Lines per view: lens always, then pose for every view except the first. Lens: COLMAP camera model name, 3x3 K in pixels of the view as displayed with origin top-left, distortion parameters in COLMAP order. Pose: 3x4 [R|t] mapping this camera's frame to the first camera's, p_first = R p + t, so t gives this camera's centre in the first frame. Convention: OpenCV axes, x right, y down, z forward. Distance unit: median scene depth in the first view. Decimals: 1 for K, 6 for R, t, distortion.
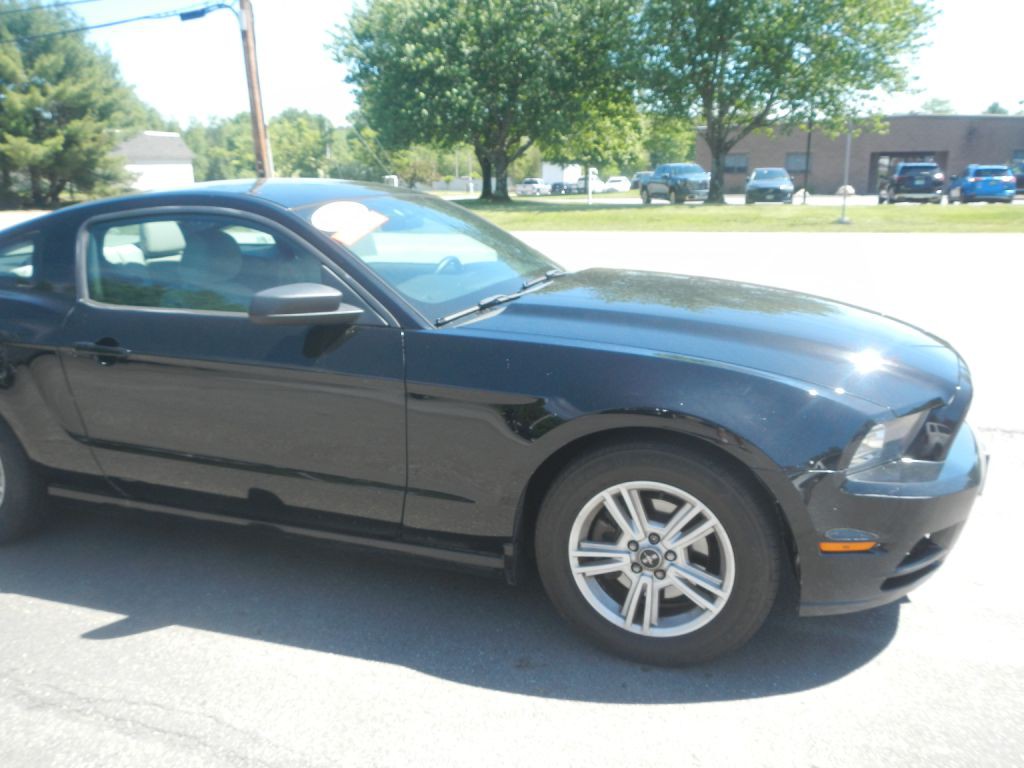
lens RADIAL K [[838.3, 0, 512.0], [0, 838.3, 384.0], [0, 0, 1]] dist [-0.000947, -0.010930]
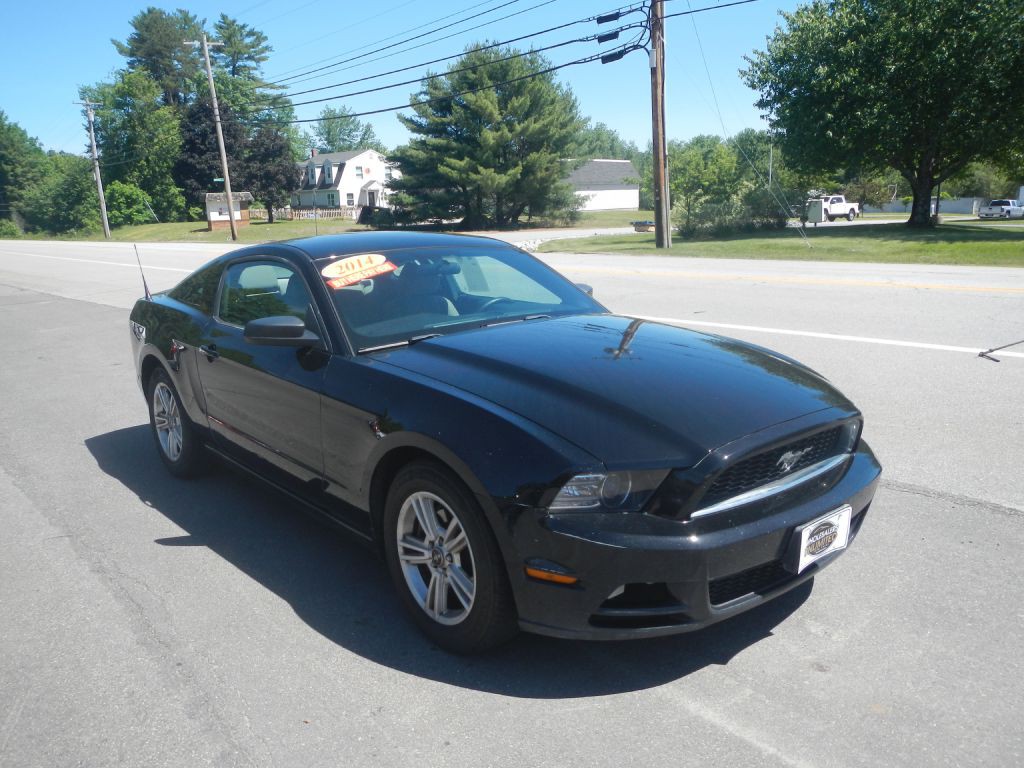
lens RADIAL K [[840.2, 0, 512.0], [0, 840.2, 384.0], [0, 0, 1]] dist [0.004682, 0.004114]
pose [[0.868574, 0.099270, -0.485515, 0.058410], [-0.111177, 0.993791, 0.004301, -0.004228], [0.482927, 0.050242, 0.874218, -0.002198]]
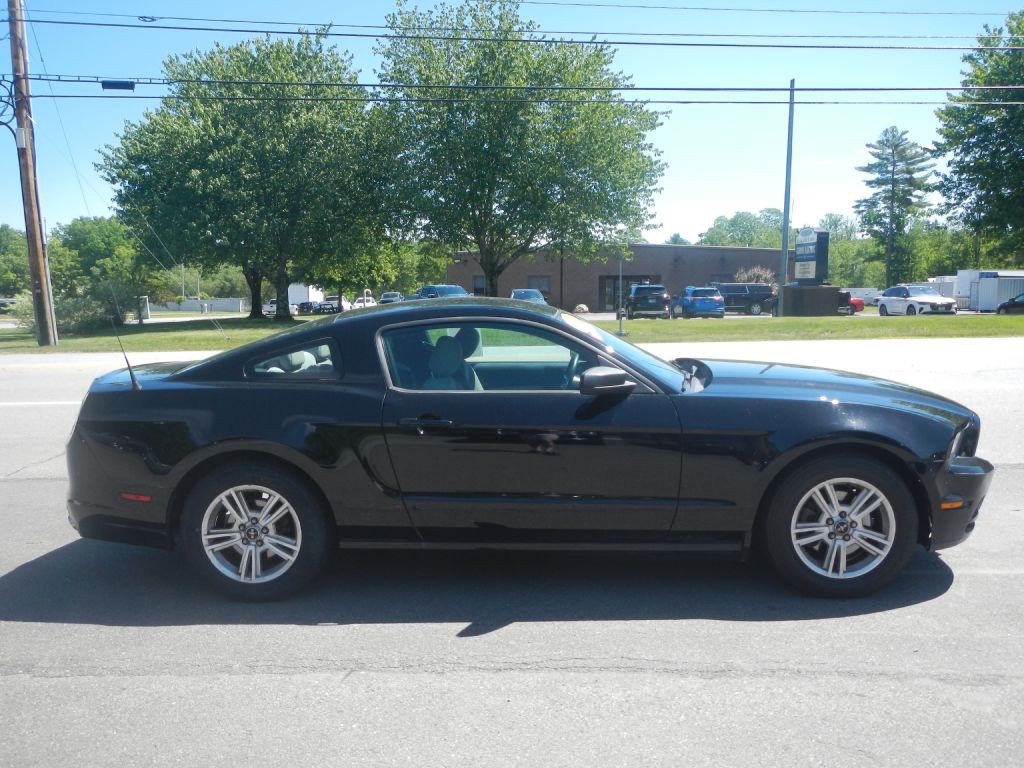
lens RADIAL K [[837.4, 0, 512.0], [0, 837.4, 384.0], [0, 0, 1]] dist [-0.006875, -0.000399]
pose [[0.950693, -0.032073, 0.308471, -0.062474], [0.074392, 0.989183, -0.126422, 0.006209], [-0.301080, 0.143137, 0.942795, -0.024269]]
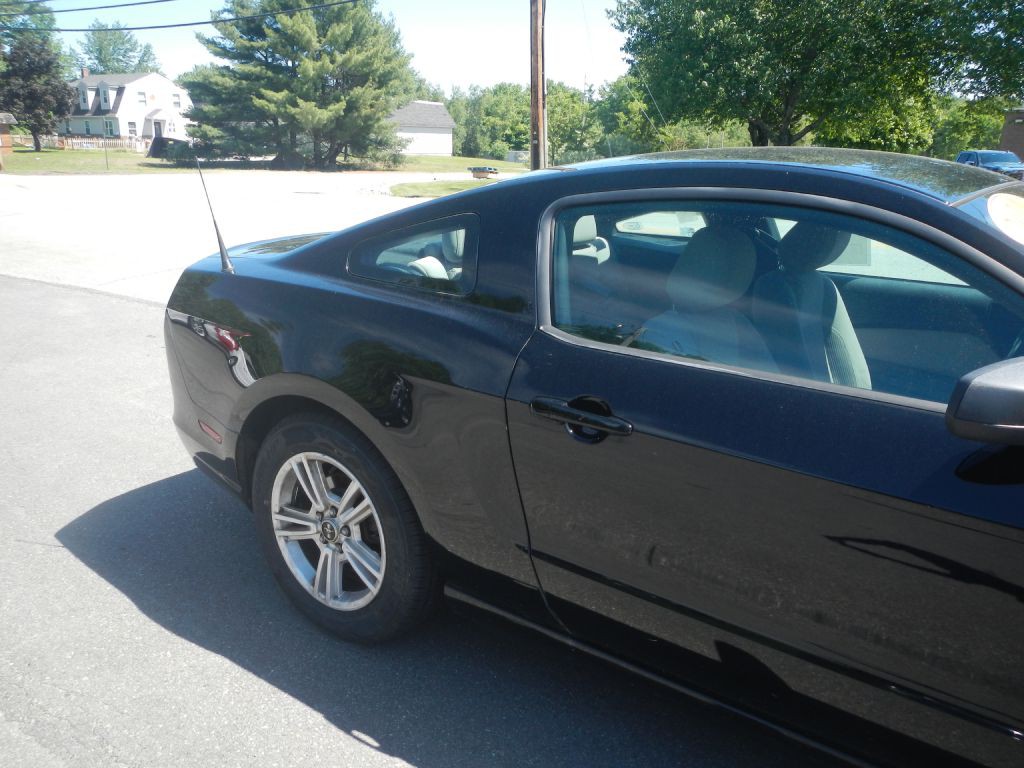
lens RADIAL K [[840.2, 0, 512.0], [0, 840.2, 384.0], [0, 0, 1]] dist [0.004682, 0.004114]
pose [[0.960407, 0.109086, -0.256357, -0.031419], [-0.102383, 0.993965, 0.039391, -0.006691], [0.259107, -0.011585, 0.965779, 0.031205]]
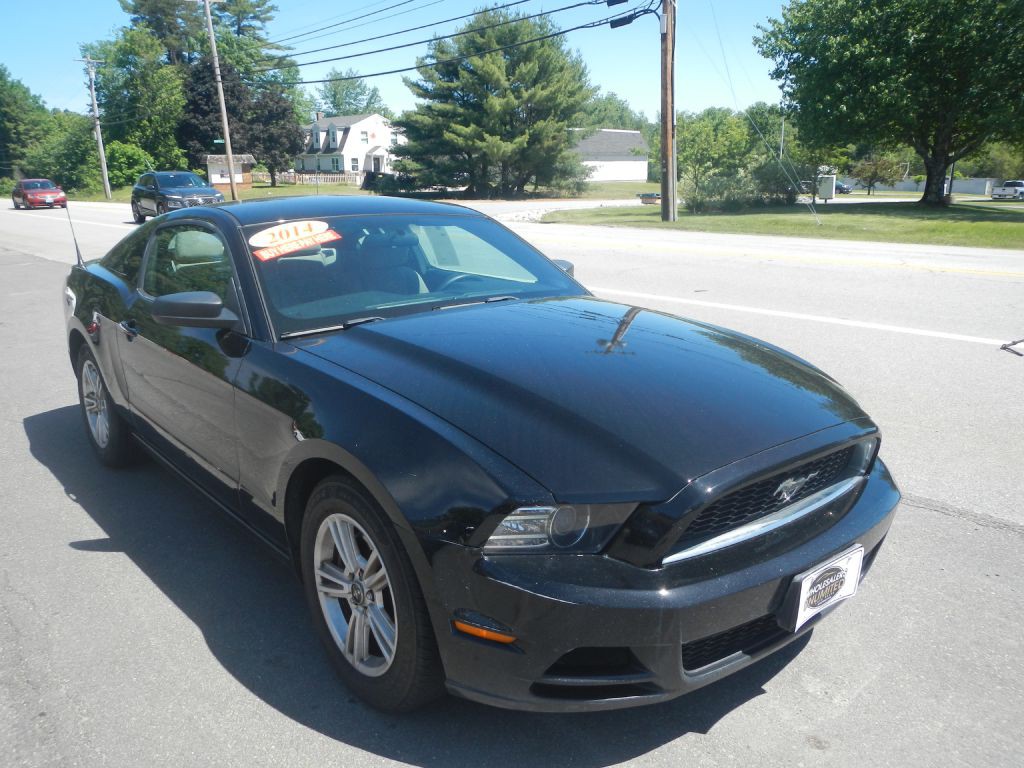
lens RADIAL K [[841.0, 0, 512.0], [0, 841.0, 384.0], [0, 0, 1]] dist [-0.005064, 0.003439]
pose [[0.863755, 0.136663, -0.485027, 0.054917], [-0.134664, 0.990117, 0.039163, -0.007368], [0.485585, 0.031489, 0.873622, 0.014261]]
